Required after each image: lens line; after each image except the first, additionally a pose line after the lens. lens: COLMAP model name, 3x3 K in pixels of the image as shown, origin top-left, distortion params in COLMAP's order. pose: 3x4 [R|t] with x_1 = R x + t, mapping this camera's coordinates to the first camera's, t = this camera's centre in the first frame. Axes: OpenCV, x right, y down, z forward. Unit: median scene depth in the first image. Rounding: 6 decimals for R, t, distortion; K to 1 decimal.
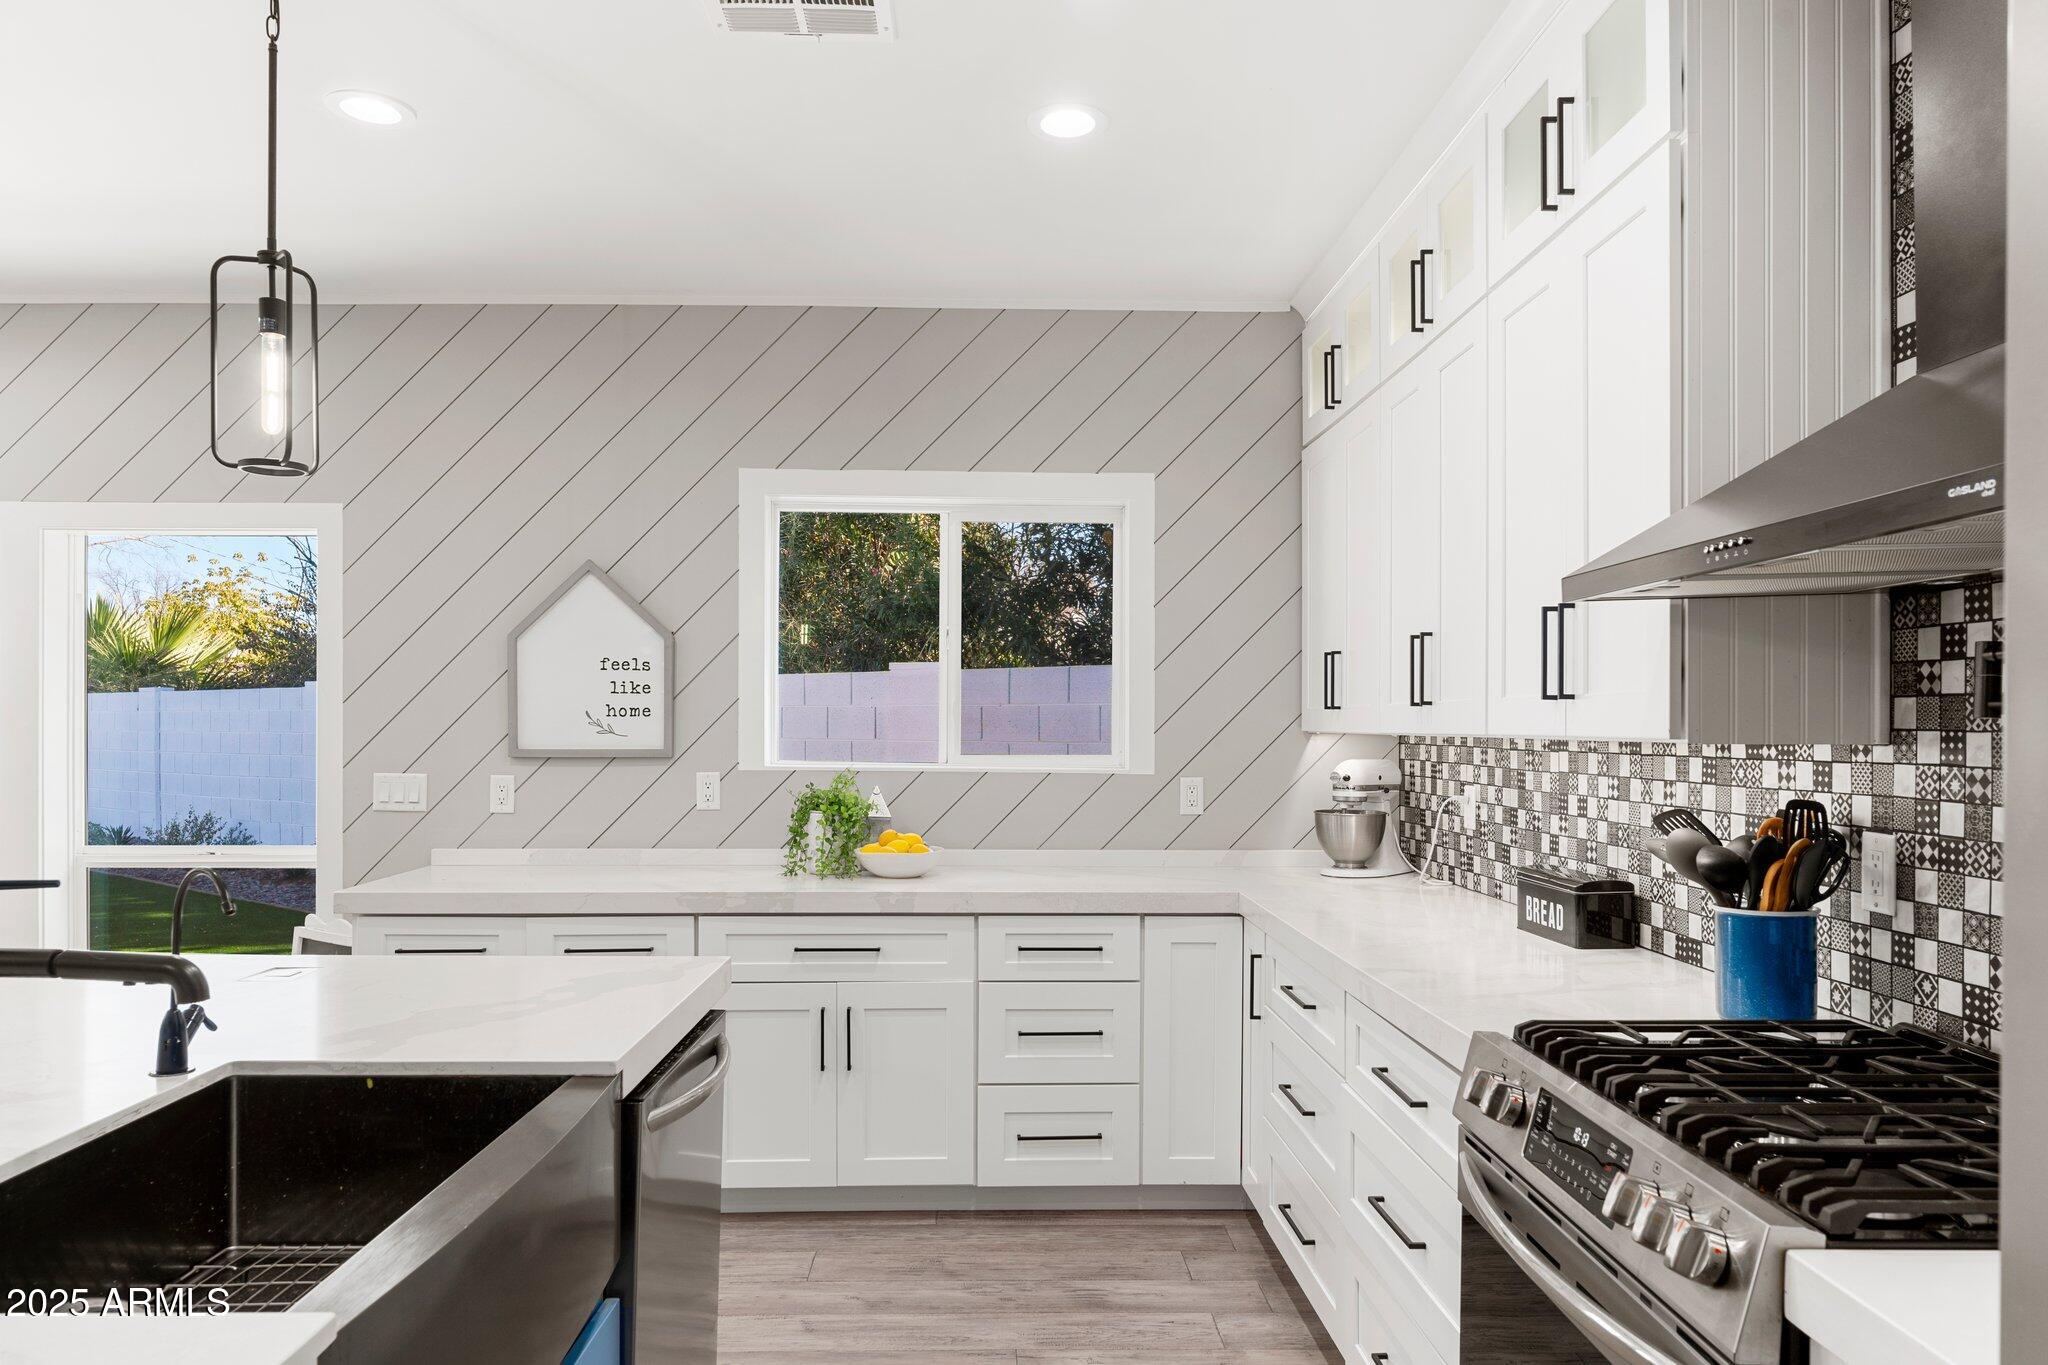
lens RADIAL K [[1366.7, 0, 1025.2], [0, 1366.7, 724.8], [0, 0, 1]] dist [-0.004720, -0.000787]
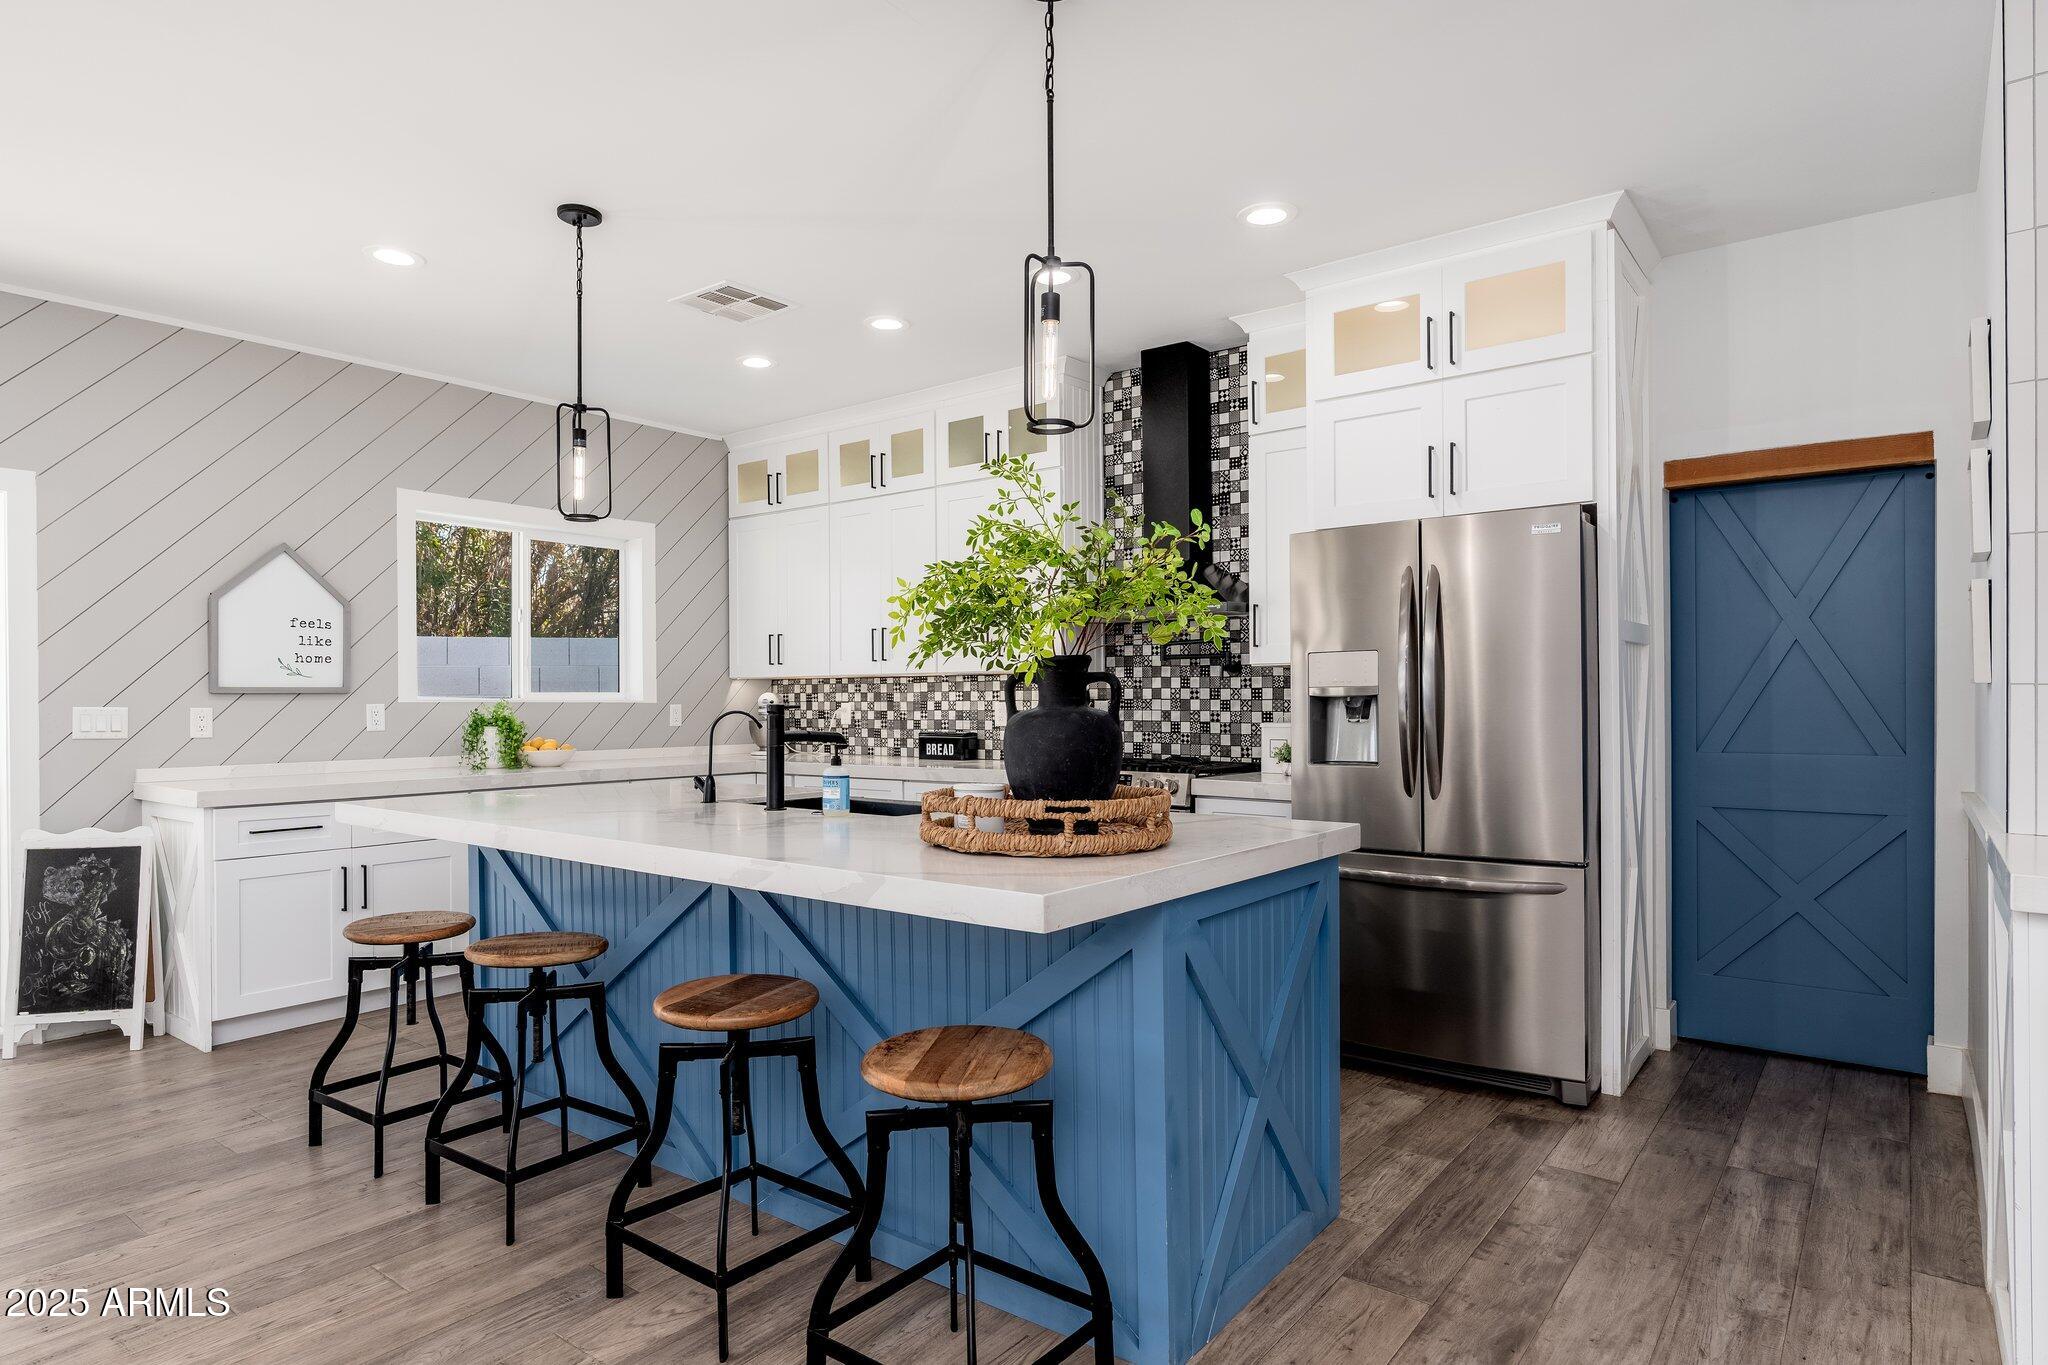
lens RADIAL K [[1147.4, 0, 1032.6], [0, 1147.4, 699.2], [0, 0, 1]] dist [-0.012574, 0.004077]
pose [[0.631948, -0.005939, 0.774988, -0.769608], [0.007624, 0.999970, 0.001446, 0.036342], [-0.774973, 0.004995, 0.631974, -0.273499]]
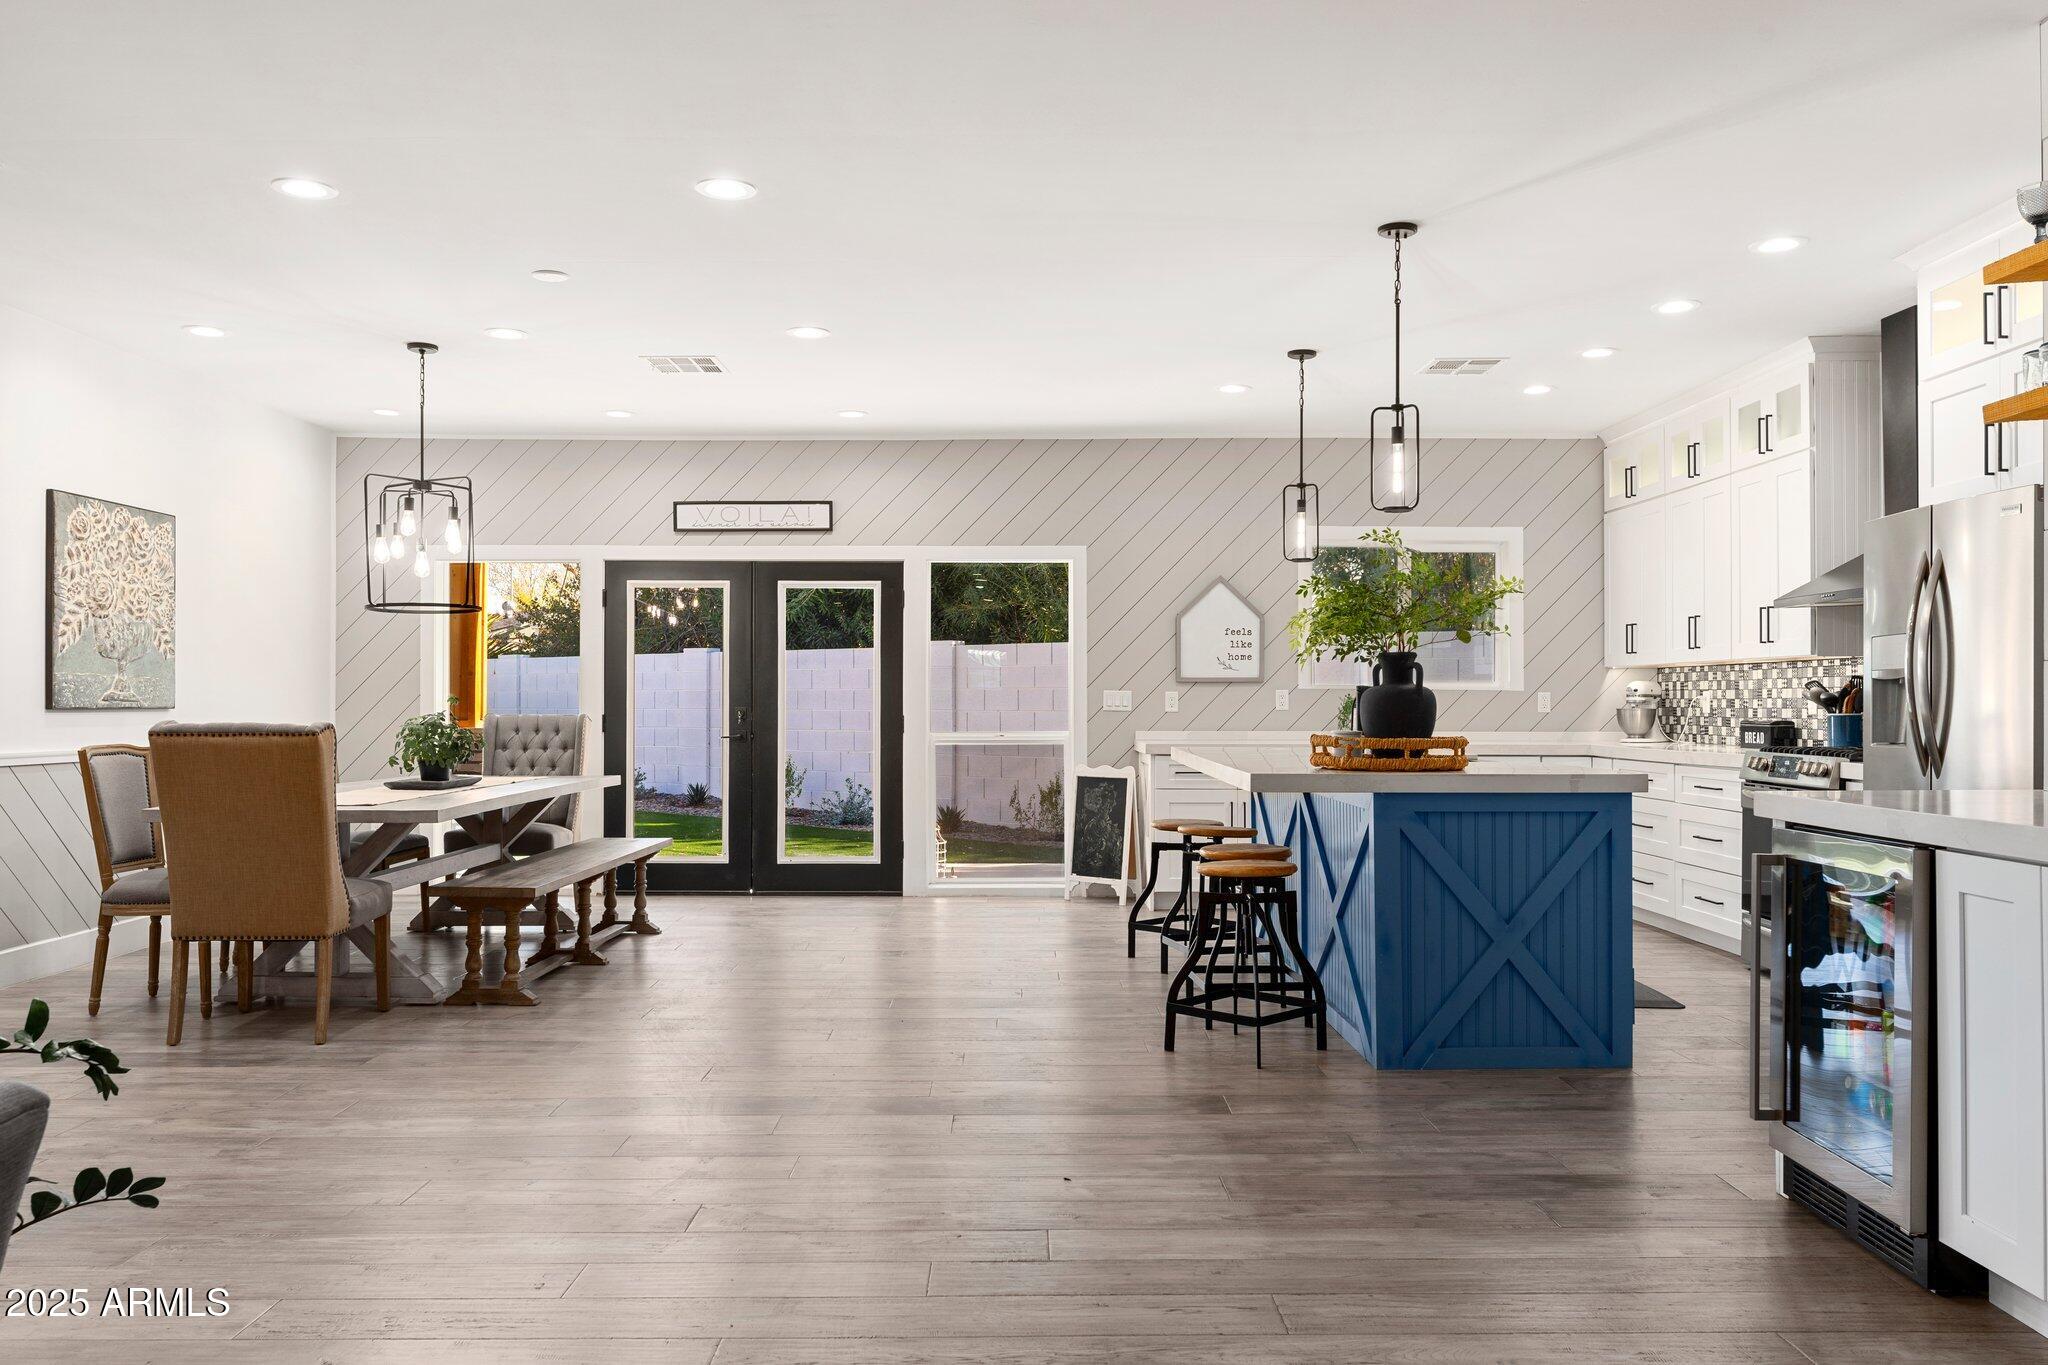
lens RADIAL K [[1550.9, 0, 1004.9], [0, 1550.9, 694.2], [0, 0, 1]] dist [-0.006344, 0.002523]
pose [[0.999468, -0.002061, -0.032559, -0.584875], [0.001891, 0.999985, -0.005222, 0.055478], [0.032570, 0.005157, 0.999456, -1.210942]]
